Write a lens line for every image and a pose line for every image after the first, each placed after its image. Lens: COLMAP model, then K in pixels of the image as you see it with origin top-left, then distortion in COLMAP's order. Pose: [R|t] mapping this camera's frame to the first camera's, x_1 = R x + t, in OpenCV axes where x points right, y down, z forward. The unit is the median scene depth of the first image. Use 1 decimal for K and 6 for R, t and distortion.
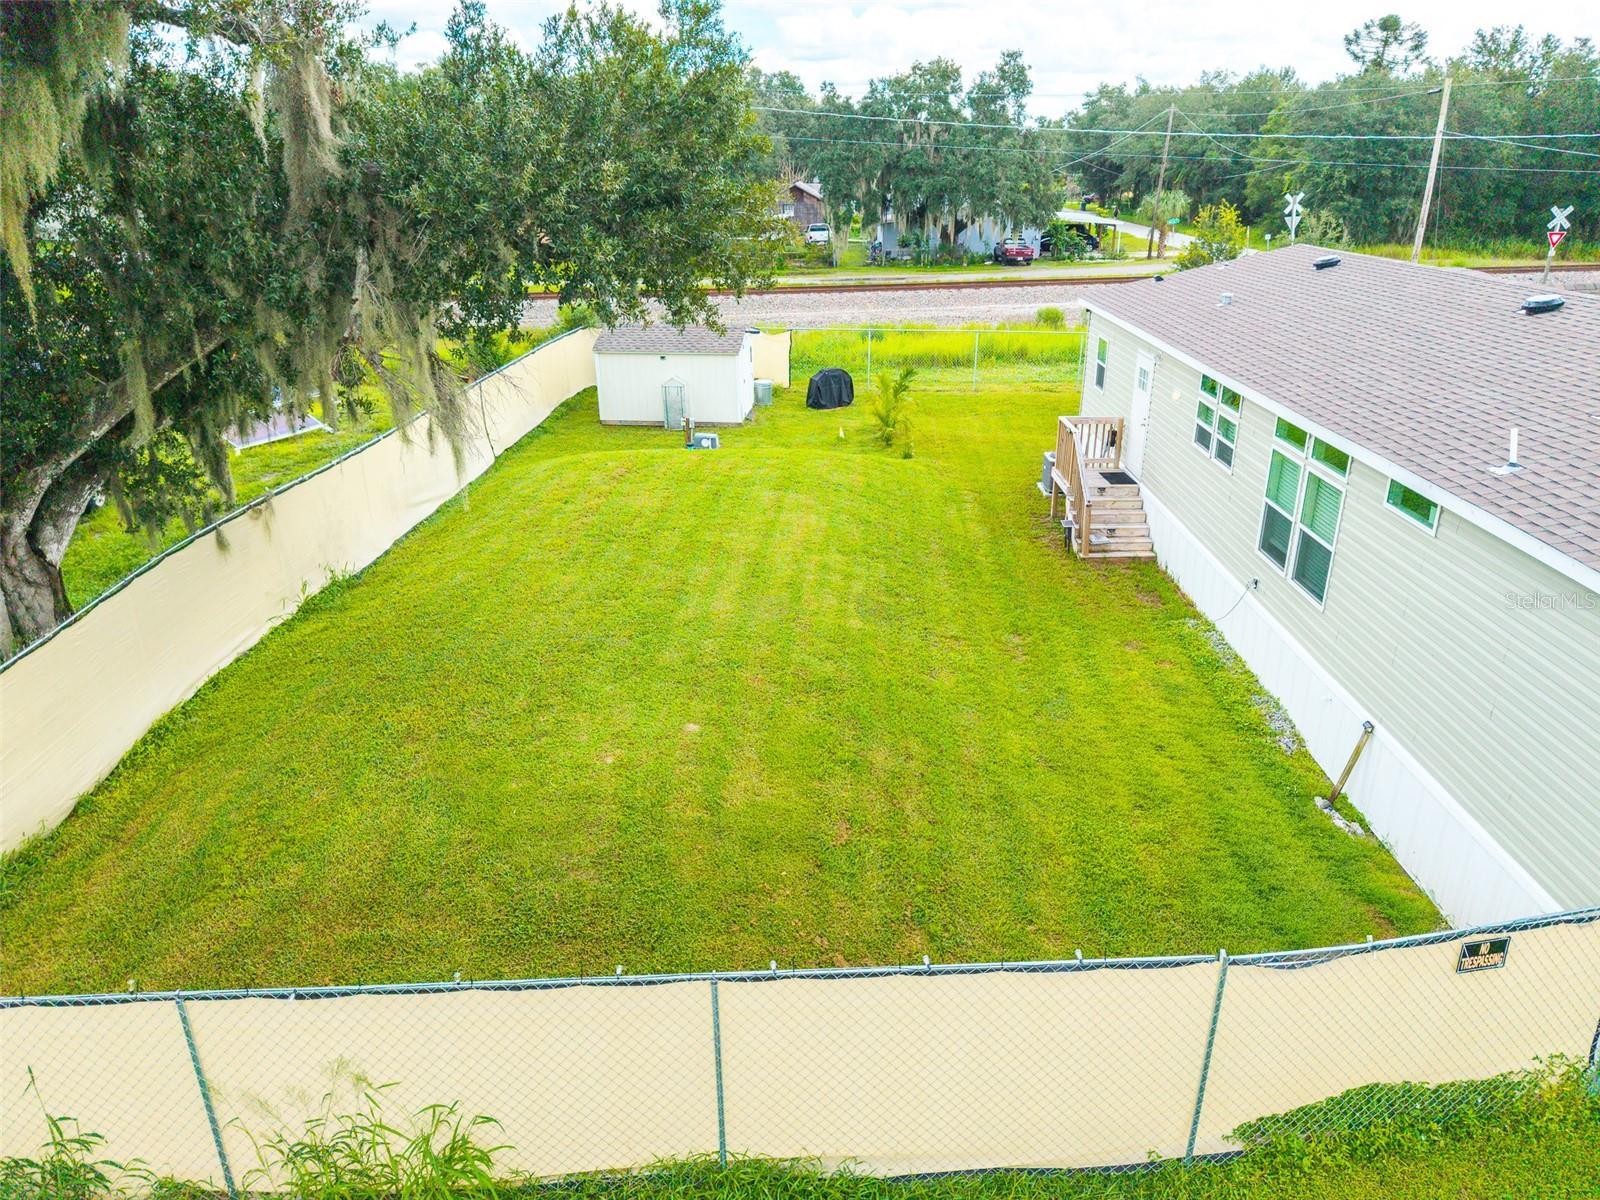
lens RADIAL K [[1062.0, 0, 800.0], [0, 1062.0, 600.0], [0, 0, 1]] dist [0.046936, -0.046215]
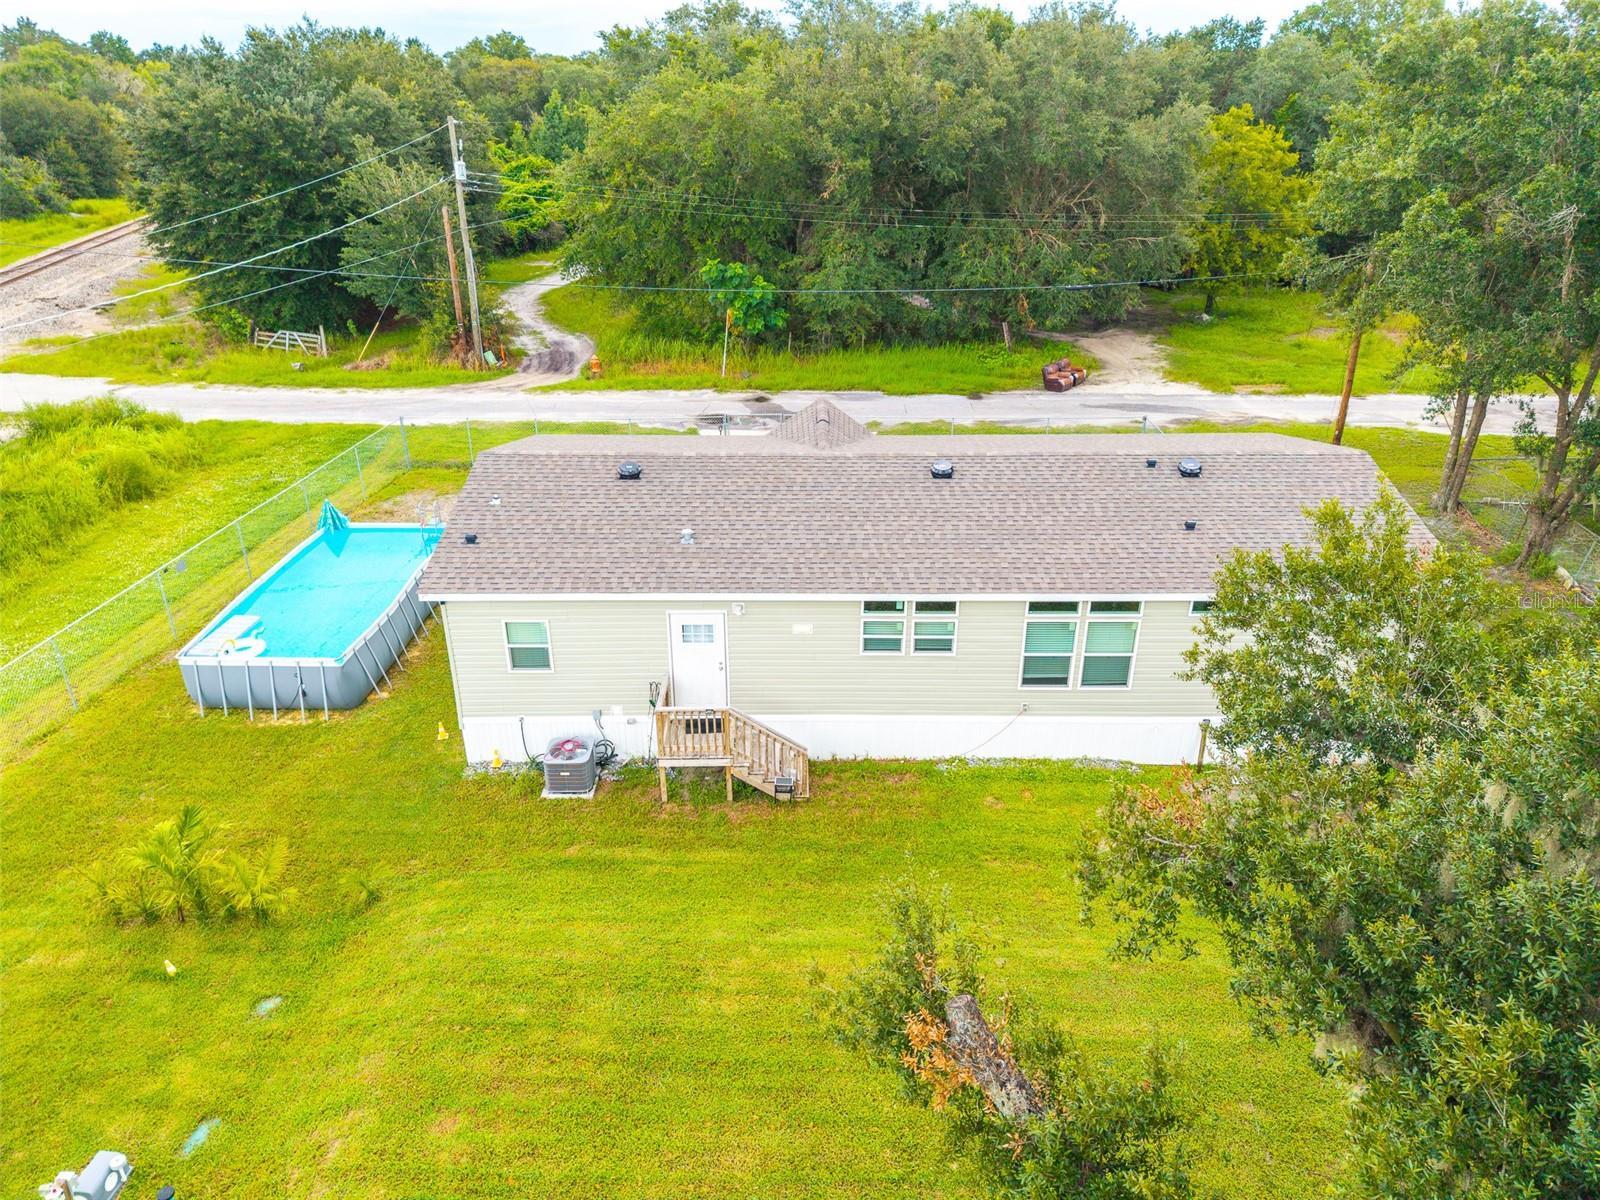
lens RADIAL K [[1062.0, 0, 800.0], [0, 1062.0, 600.0], [0, 0, 1]] dist [0.046936, -0.046215]
pose [[-0.037903, -0.426171, 0.903848, -0.786230], [0.370270, 0.834125, 0.408823, -0.831844], [-0.928151, 0.350163, 0.126182, 1.063578]]
